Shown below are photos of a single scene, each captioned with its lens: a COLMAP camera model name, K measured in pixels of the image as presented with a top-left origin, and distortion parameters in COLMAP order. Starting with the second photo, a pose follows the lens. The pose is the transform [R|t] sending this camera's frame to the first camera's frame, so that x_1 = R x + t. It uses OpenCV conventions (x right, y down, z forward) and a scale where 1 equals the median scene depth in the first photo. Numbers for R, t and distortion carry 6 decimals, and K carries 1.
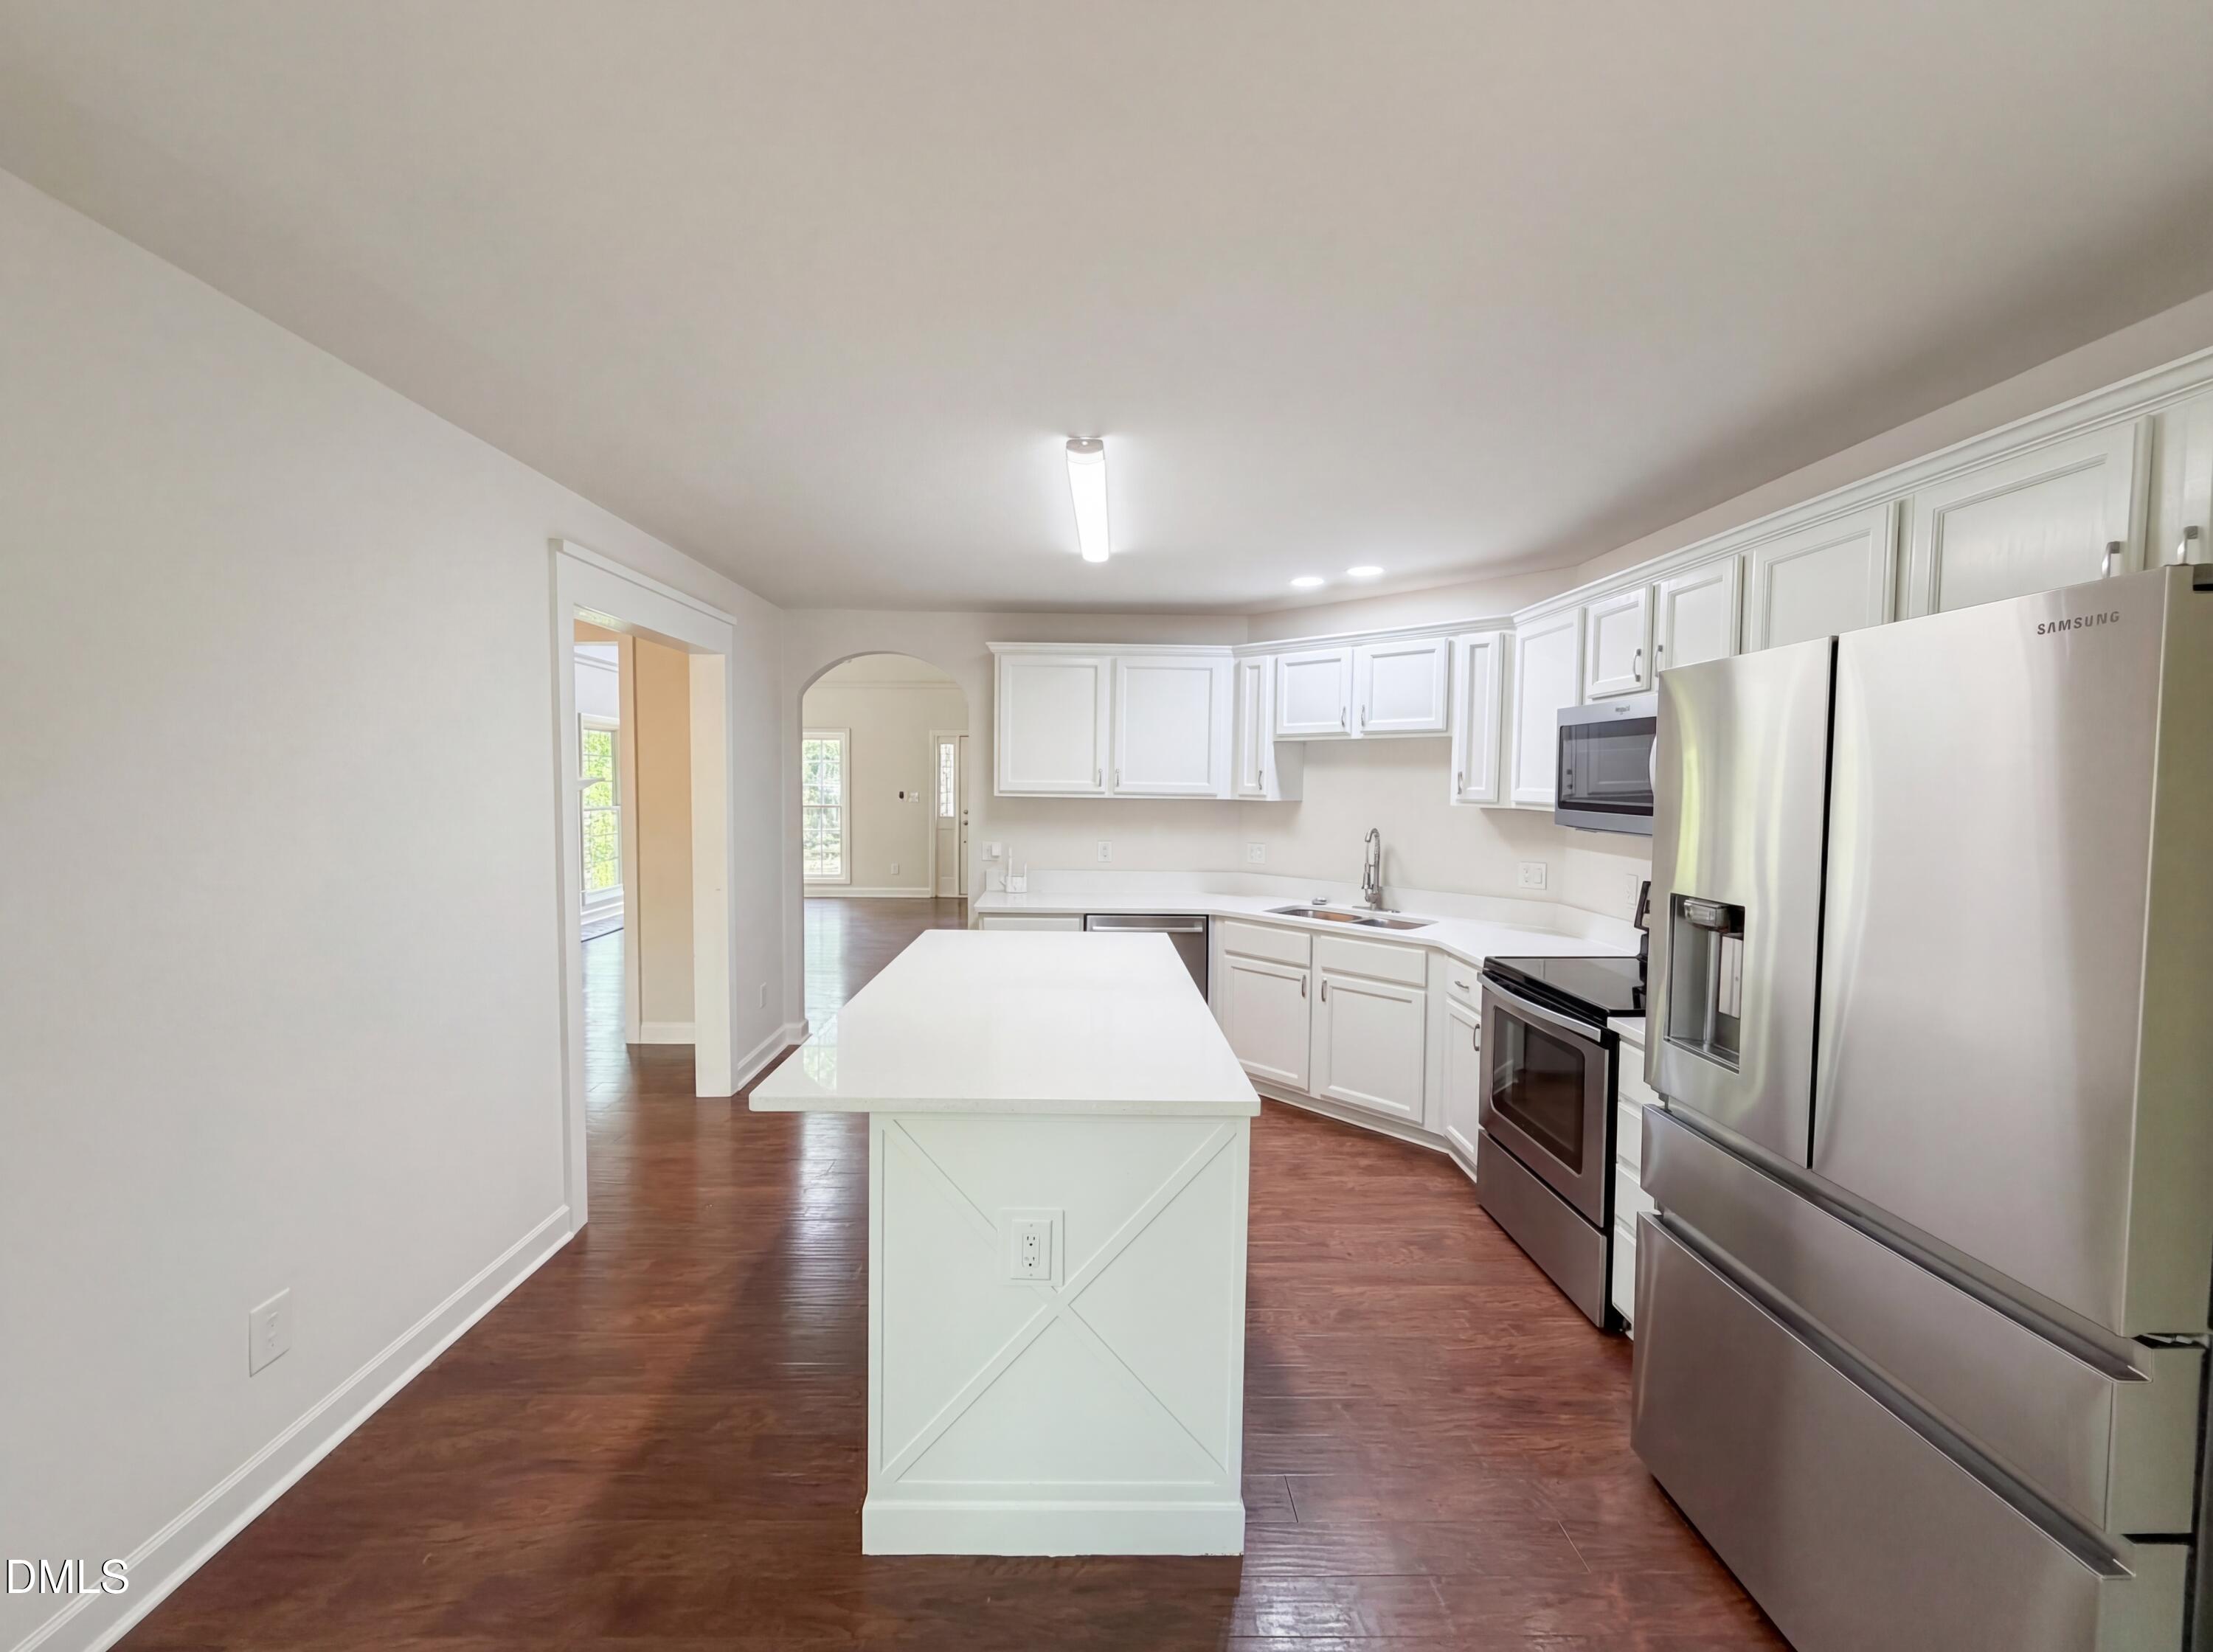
lens RADIAL K [[875.6, 0, 1096.6], [0, 875.6, 824.5], [0, 0, 1]] dist [0.000583, 0.000142]
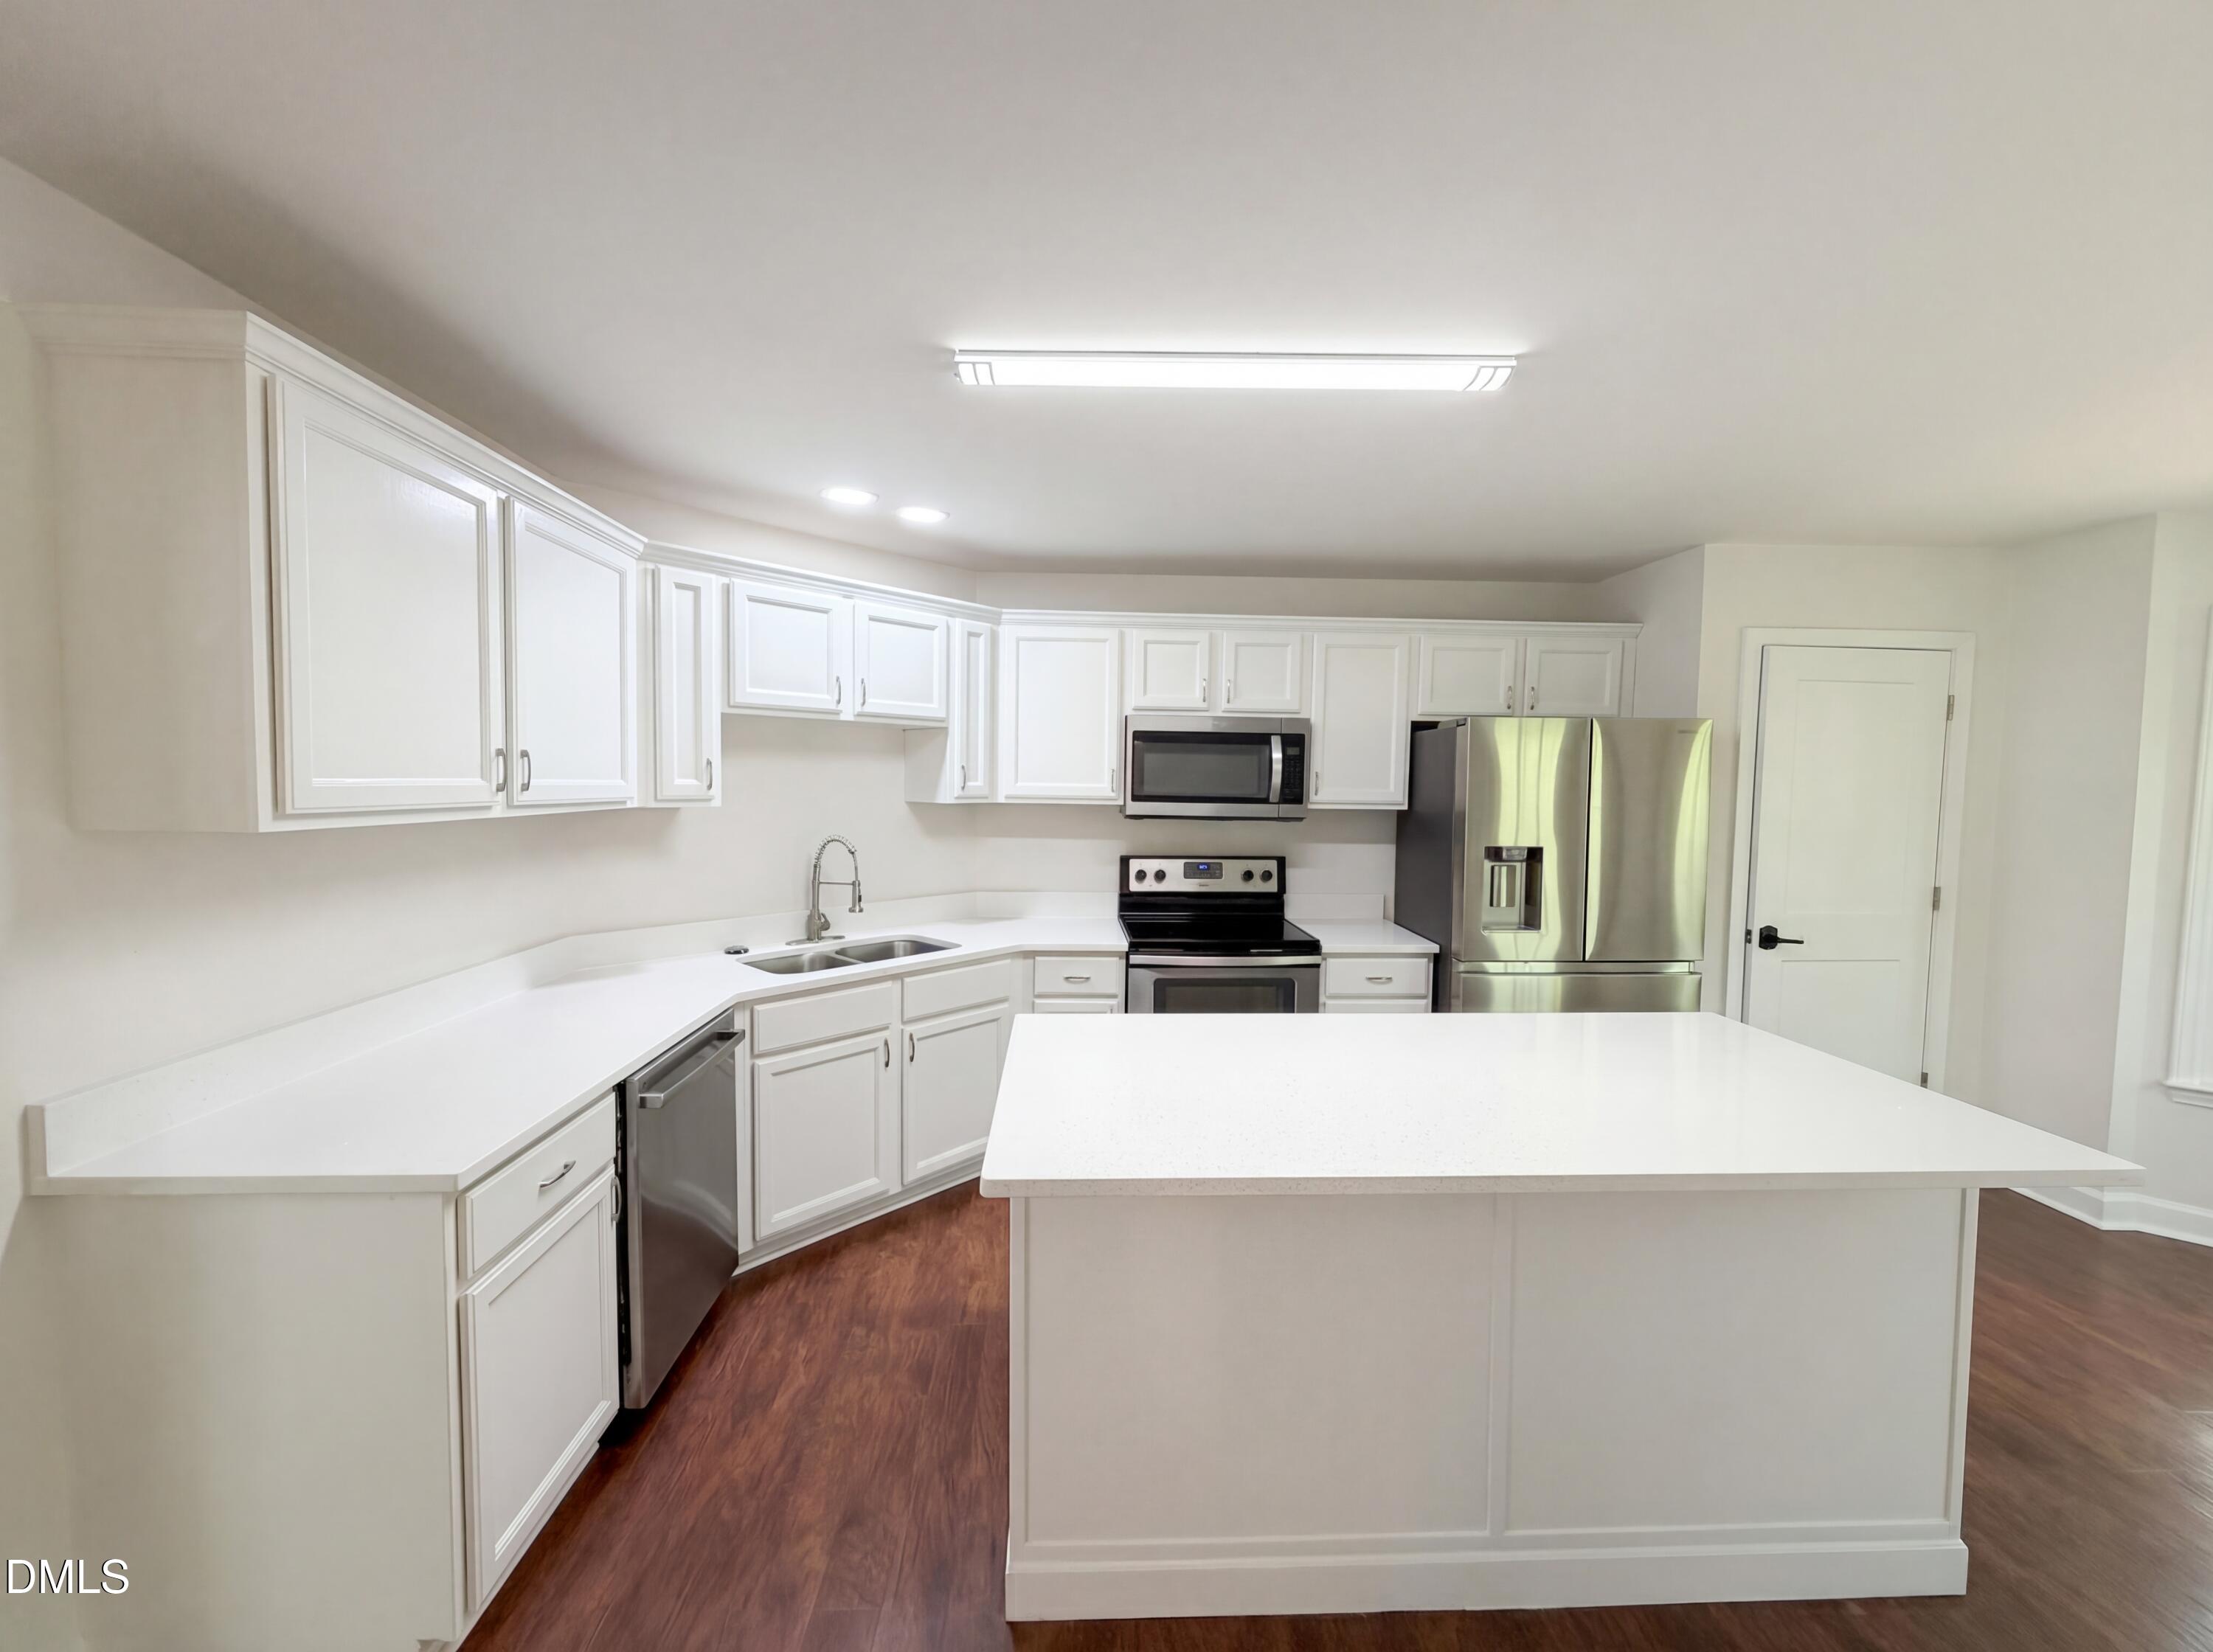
lens RADIAL K [[875.6, 0, 1096.6], [0, 875.6, 824.5], [0, 0, 1]] dist [0.000583, 0.000142]
pose [[-0.028111, -0.065917, 0.997429, -0.486990], [0.041836, 0.996872, 0.067059, -0.050407], [-0.998729, 0.043613, -0.025266, 0.818405]]
